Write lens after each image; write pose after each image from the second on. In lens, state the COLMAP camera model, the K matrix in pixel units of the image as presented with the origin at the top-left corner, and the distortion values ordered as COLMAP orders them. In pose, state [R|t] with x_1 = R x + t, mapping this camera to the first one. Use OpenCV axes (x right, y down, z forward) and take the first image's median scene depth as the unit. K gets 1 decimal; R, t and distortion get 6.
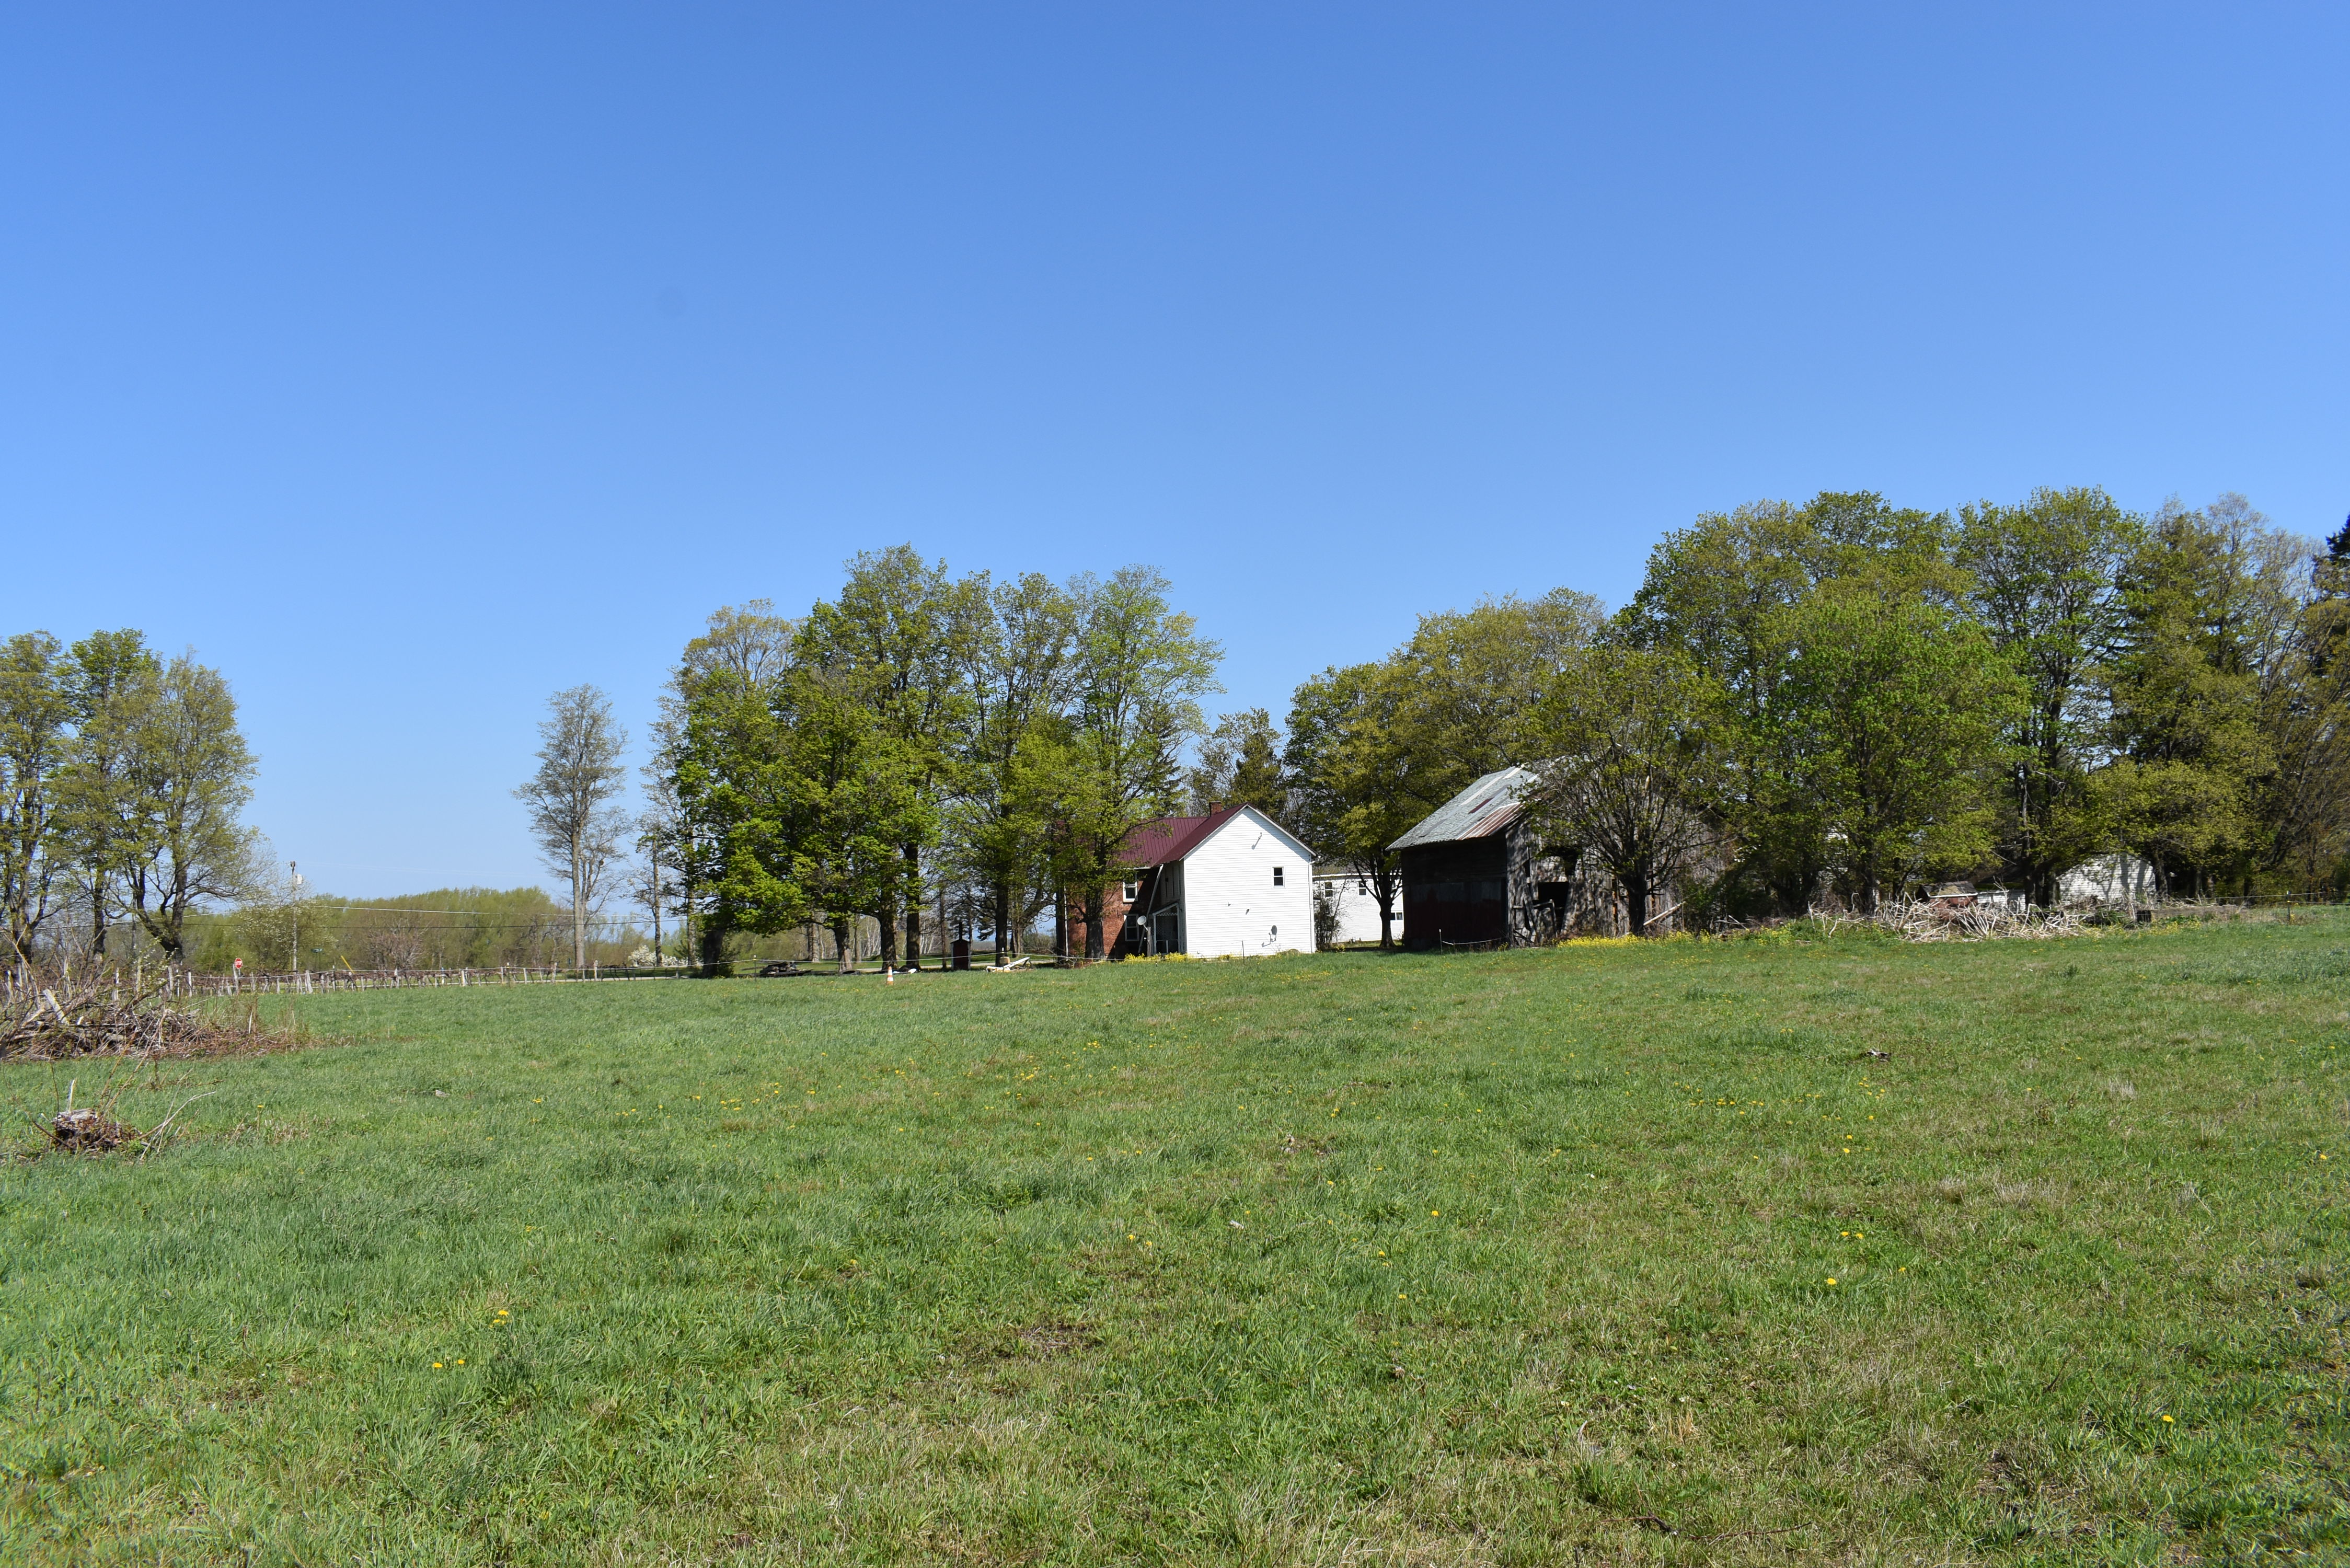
lens RADIAL K [[1834.9, 0, 1188.3], [0, 1834.9, 776.9], [0, 0, 1]] dist [-0.095125, 0.012316]
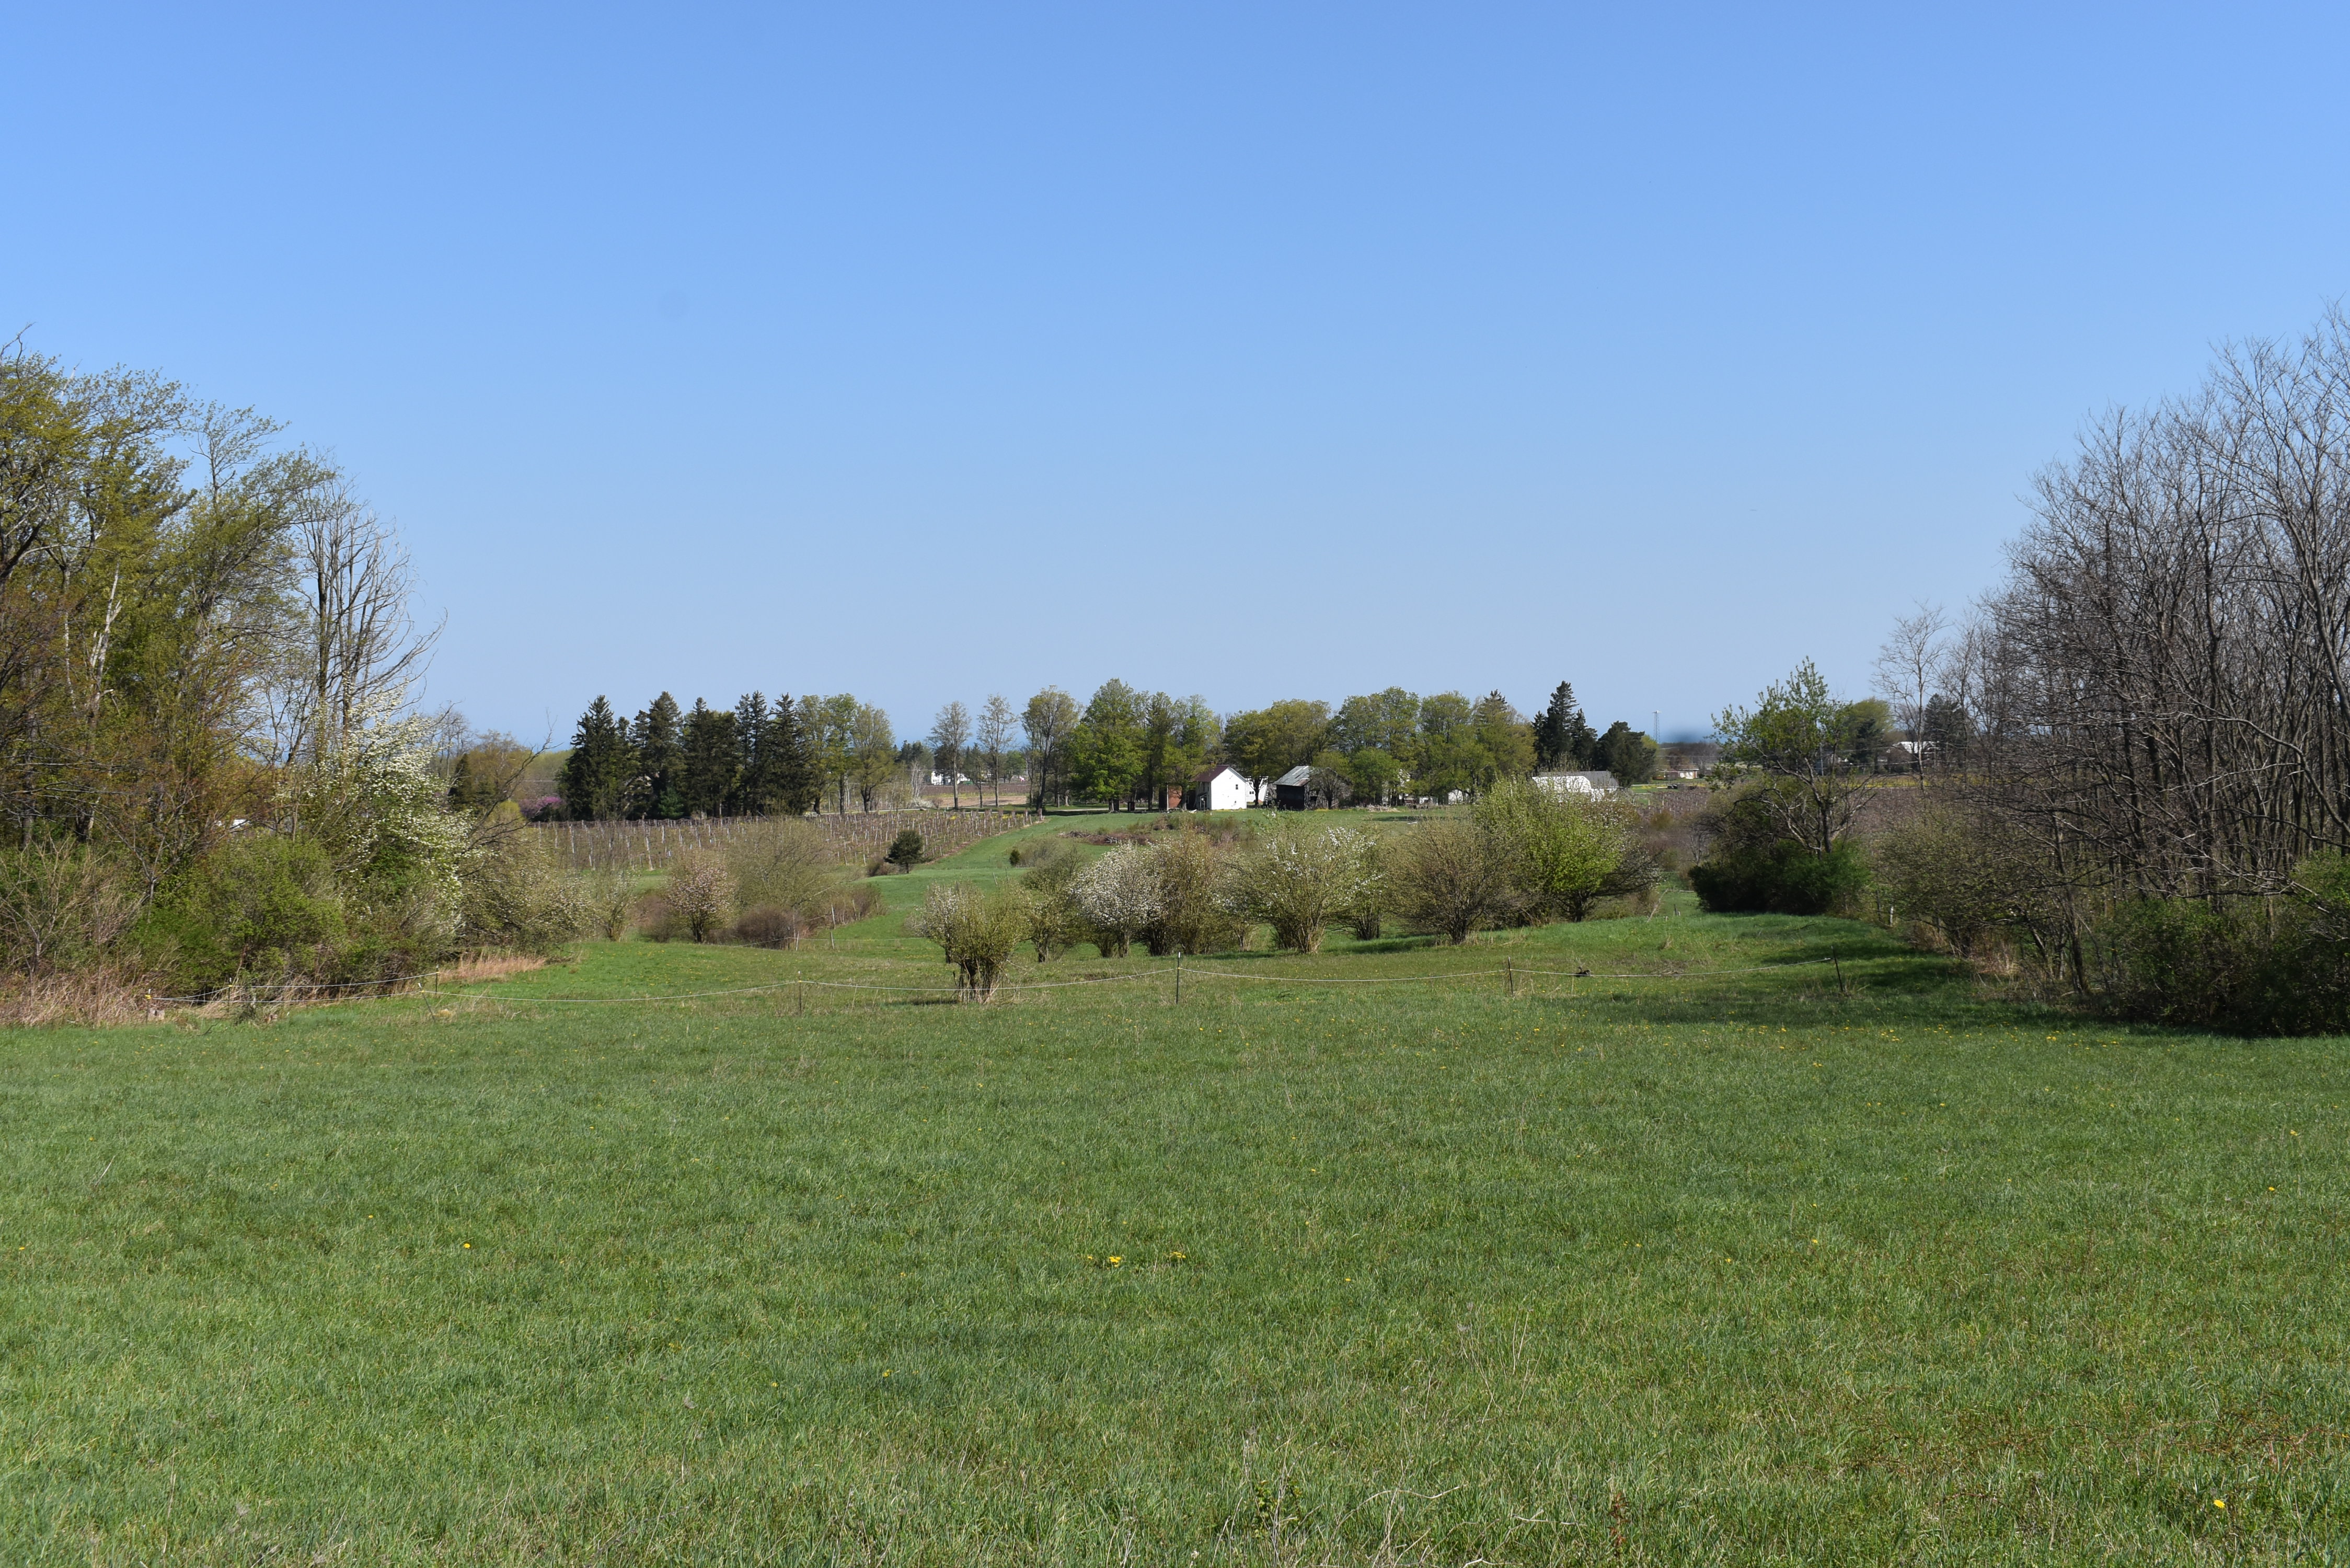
lens RADIAL K [[2546.6, 0, 1175.0], [0, 2546.6, 784.0], [0, 0, 1]] dist [-0.049349, -0.013559]
pose [[0.989277, 0.018551, 0.144865, -0.772252], [-0.032530, 0.994971, 0.094733, -0.407125], [-0.142379, -0.098429, 0.984906, -3.772659]]
